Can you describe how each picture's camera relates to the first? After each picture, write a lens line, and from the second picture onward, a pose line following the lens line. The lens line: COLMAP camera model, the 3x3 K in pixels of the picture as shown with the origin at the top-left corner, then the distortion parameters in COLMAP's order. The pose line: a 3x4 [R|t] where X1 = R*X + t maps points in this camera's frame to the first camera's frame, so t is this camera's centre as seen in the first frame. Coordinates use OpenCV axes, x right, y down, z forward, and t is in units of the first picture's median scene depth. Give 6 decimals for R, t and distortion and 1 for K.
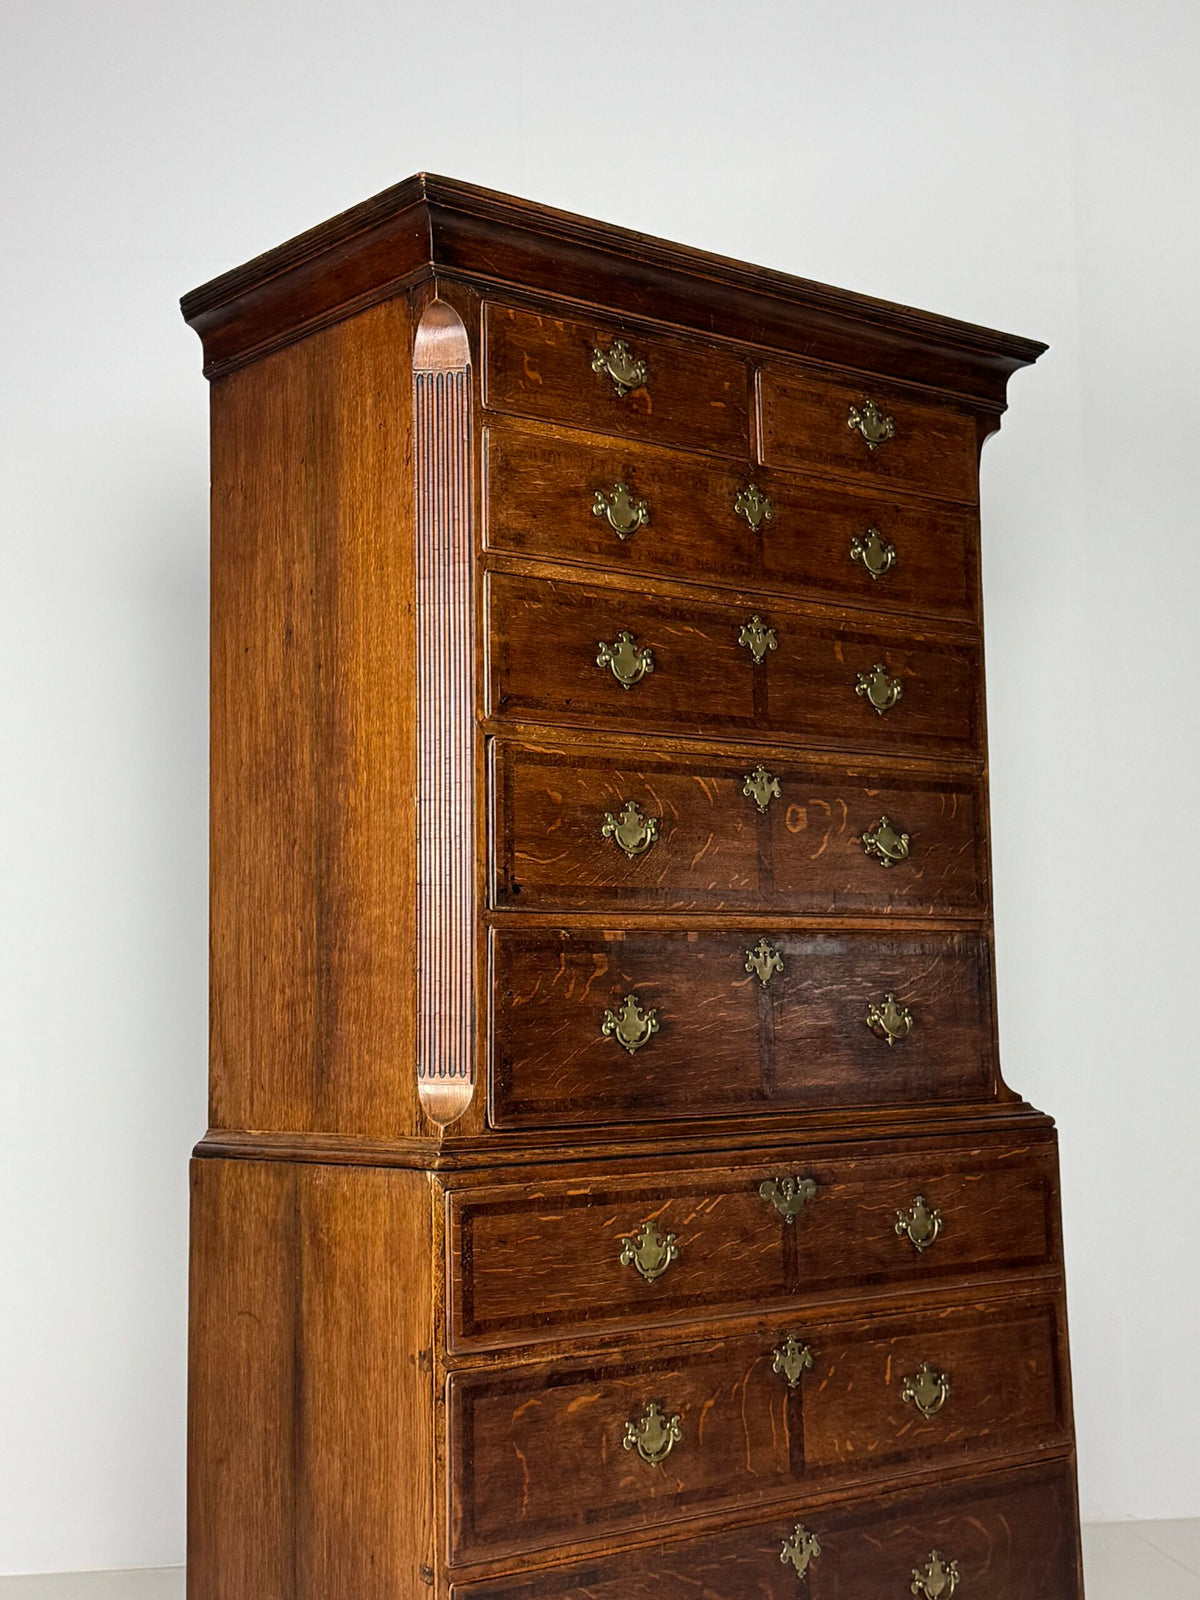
lens RADIAL K [[2219.6, 0, 614.2], [0, 2219.6, 818.5], [0, 0, 1]] dist [0.124891, 0.000000]
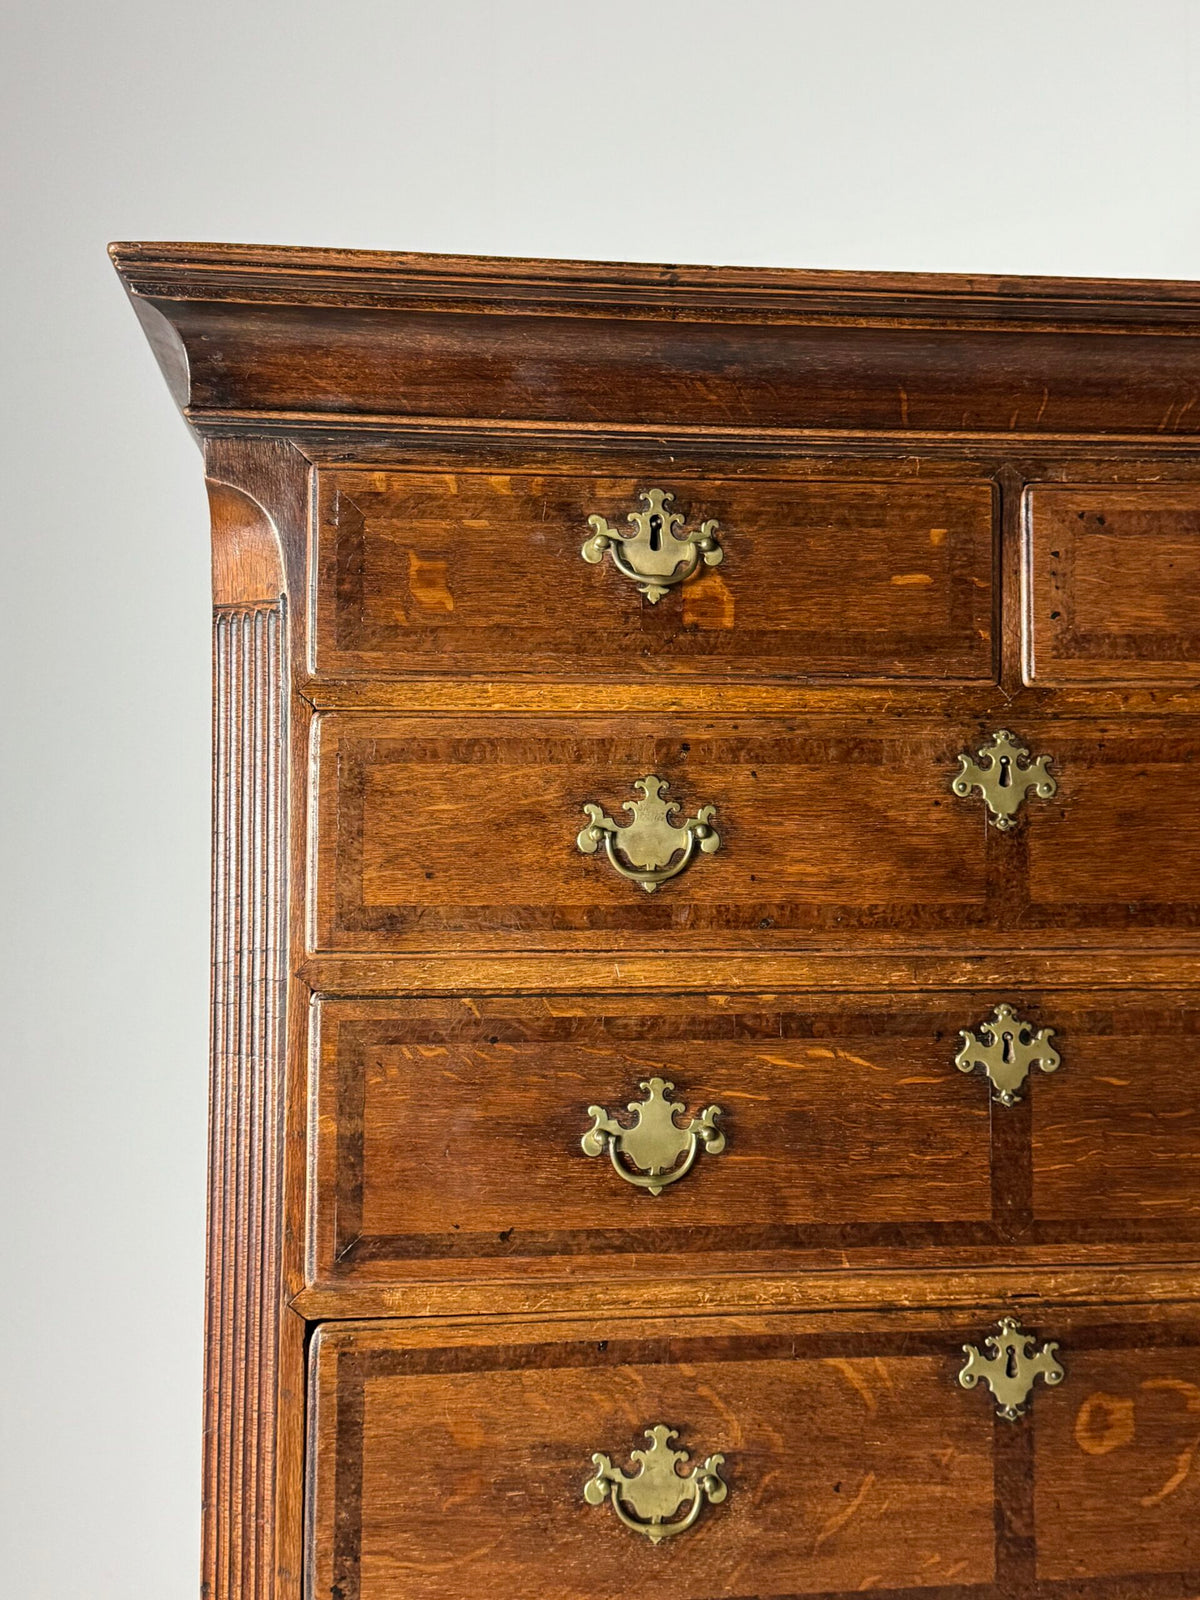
lens RADIAL K [[1810.2, 0, 611.8], [0, 1810.2, 805.9], [0, 0, 1]] dist [0.109520, 0.000000]
pose [[0.840358, 0.017428, -0.541752, 0.218317], [0.031728, 0.996188, 0.081264, -0.179119], [0.541103, -0.085479, 0.836601, 0.656686]]
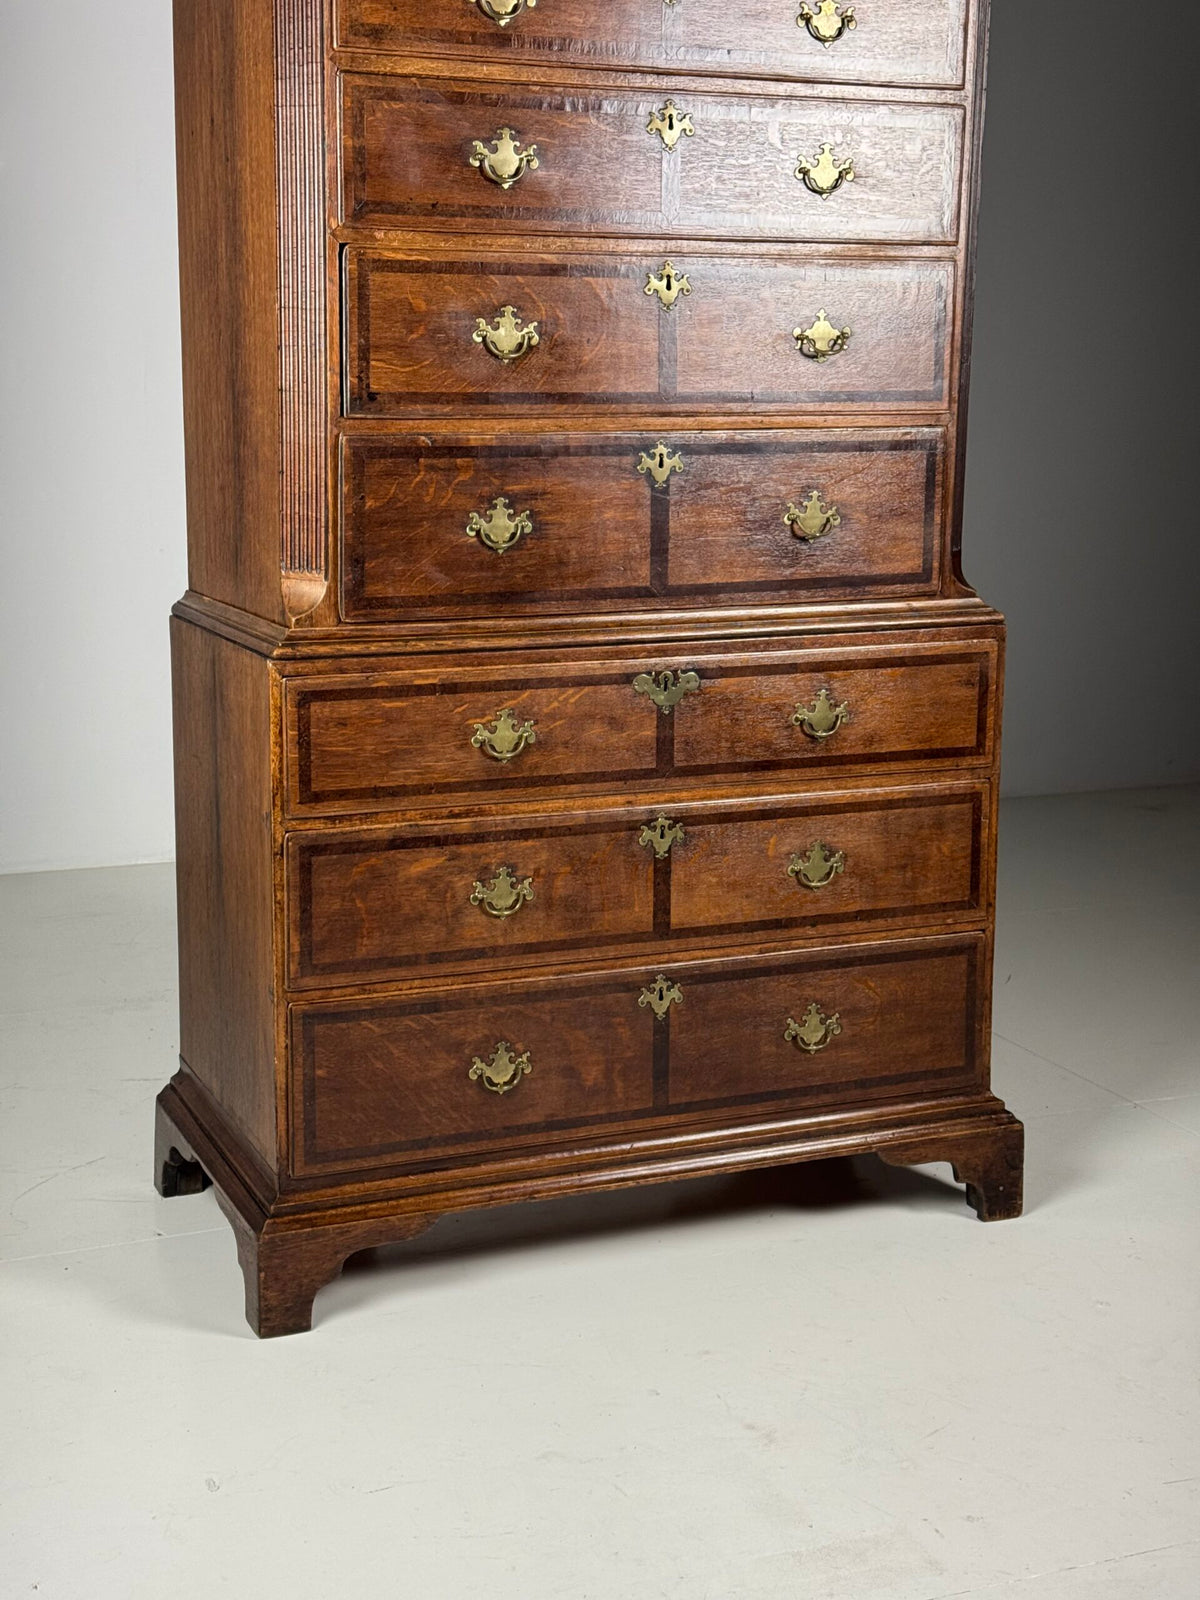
lens RADIAL K [[2219.6, 0, 591.1], [0, 2219.6, 792.3], [0, 0, 1]] dist [0.124891, 0.000000]
pose [[0.960908, 0.083049, -0.264118, 0.332180], [-0.004096, 0.958111, 0.286367, -0.086890], [0.276837, -0.274090, 0.920997, 0.004928]]
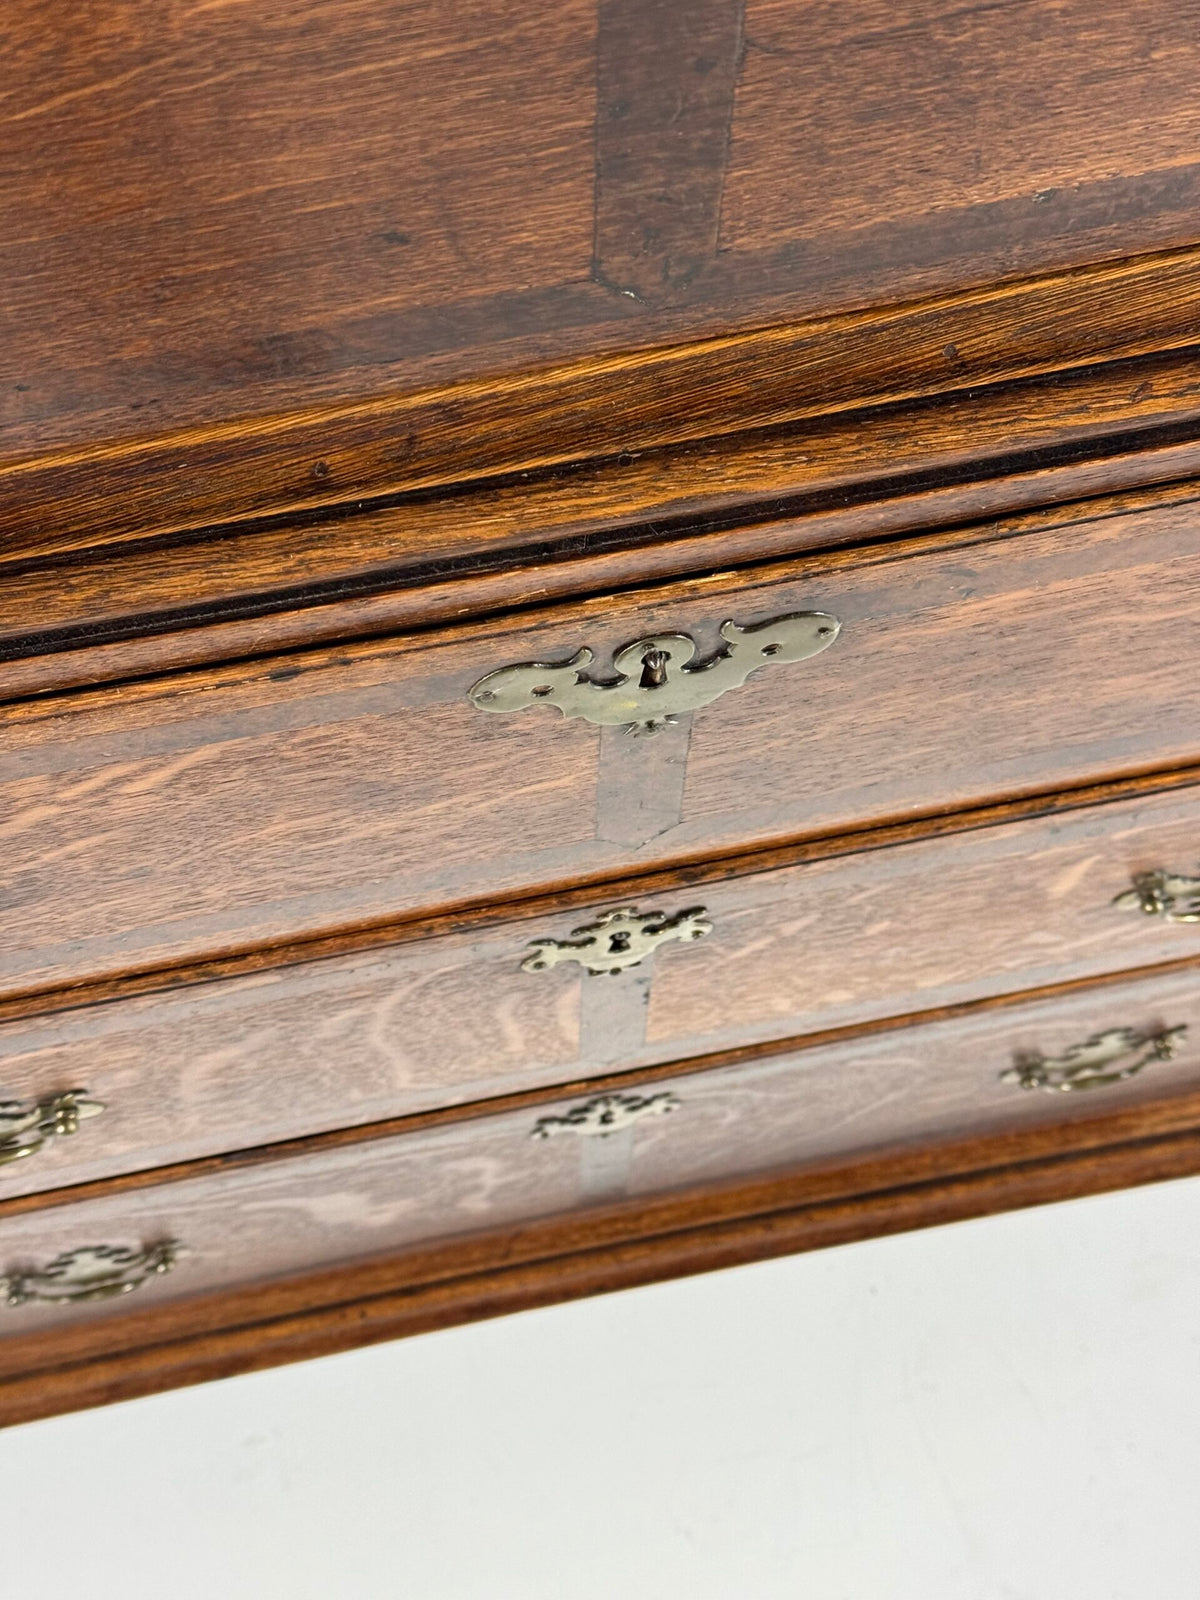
lens RADIAL K [[2271.5, 0, 597.2], [0, 2271.5, 800.3], [0, 0, 1]] dist [0.109287, 0.000000]
pose [[0.889304, 0.435012, -0.141076, 0.110286], [0.005196, 0.298855, 0.954284, -0.029837], [0.457287, -0.849382, 0.263512, 0.948640]]
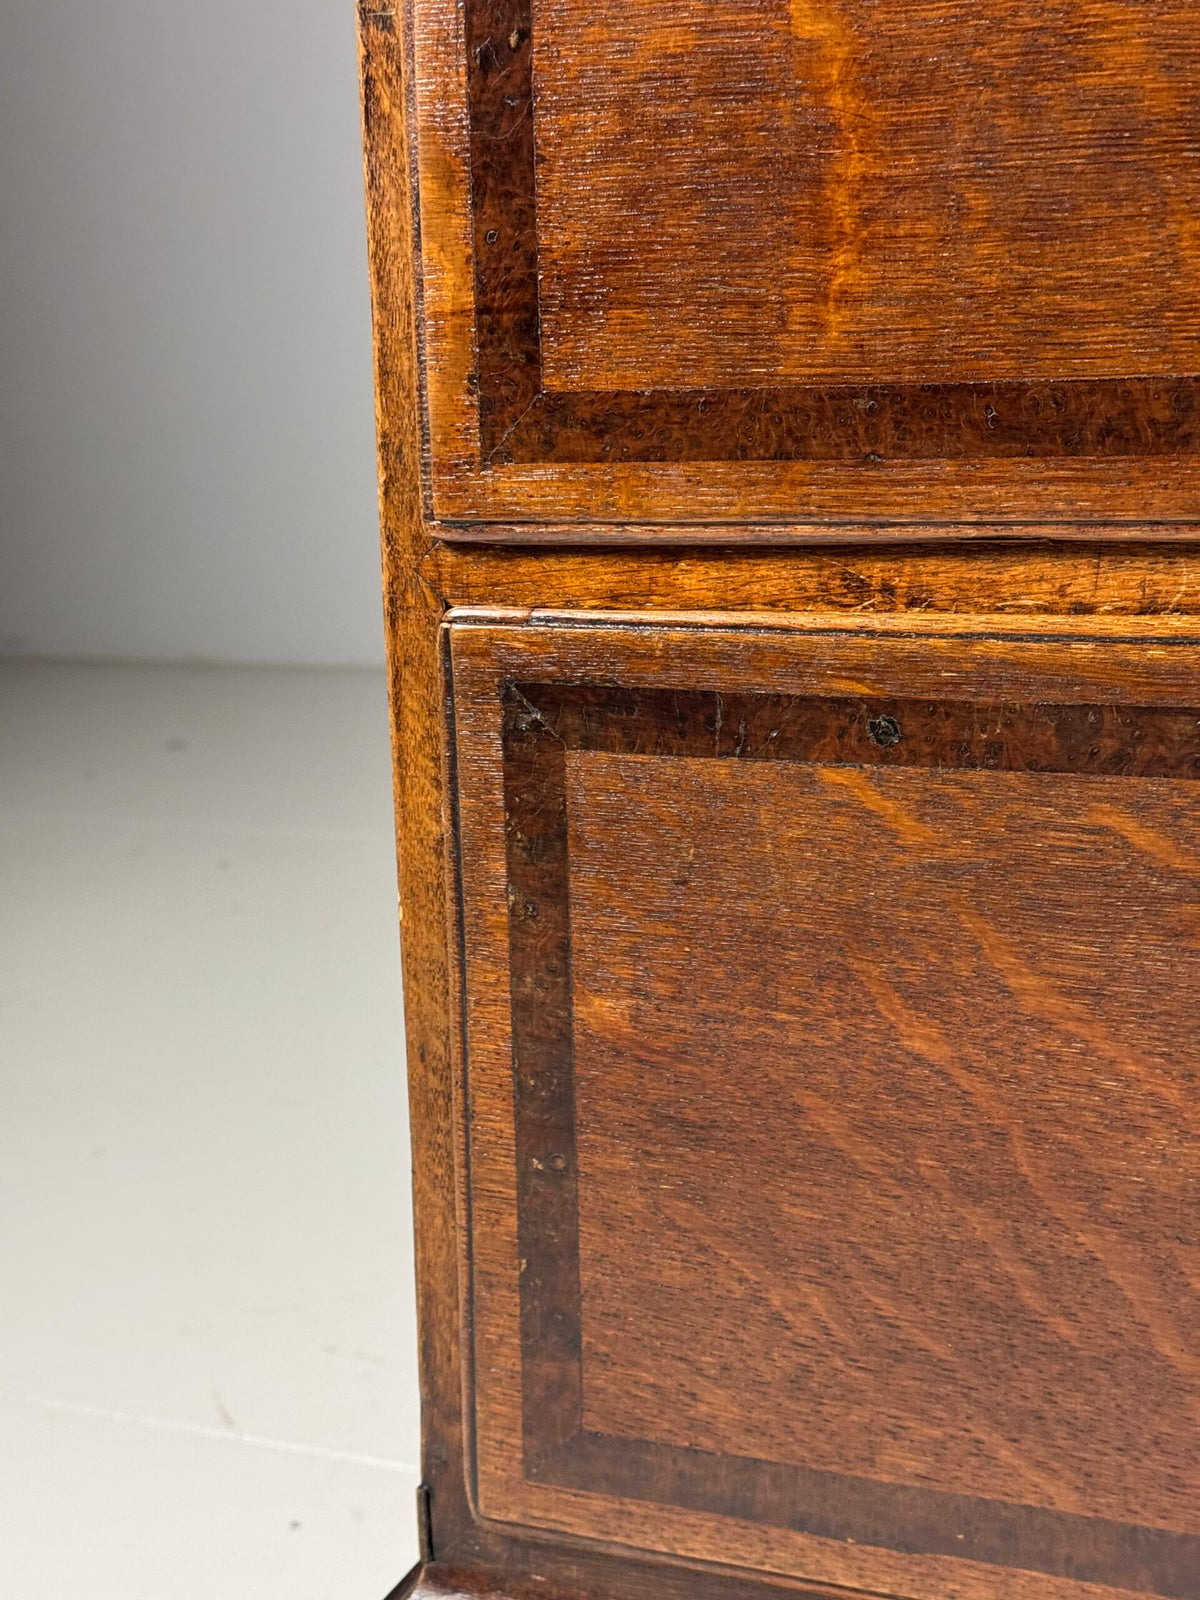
lens RADIAL K [[2219.6, 0, 637.1], [0, 2219.6, 812.7], [0, 0, 1]] dist [0.124891, 0.000000]
pose [[0.487119, 0.185655, -0.853374, 0.109221], [0.103572, 0.957967, 0.267530, 0.268080], [0.867173, -0.218705, 0.447415, 0.809779]]
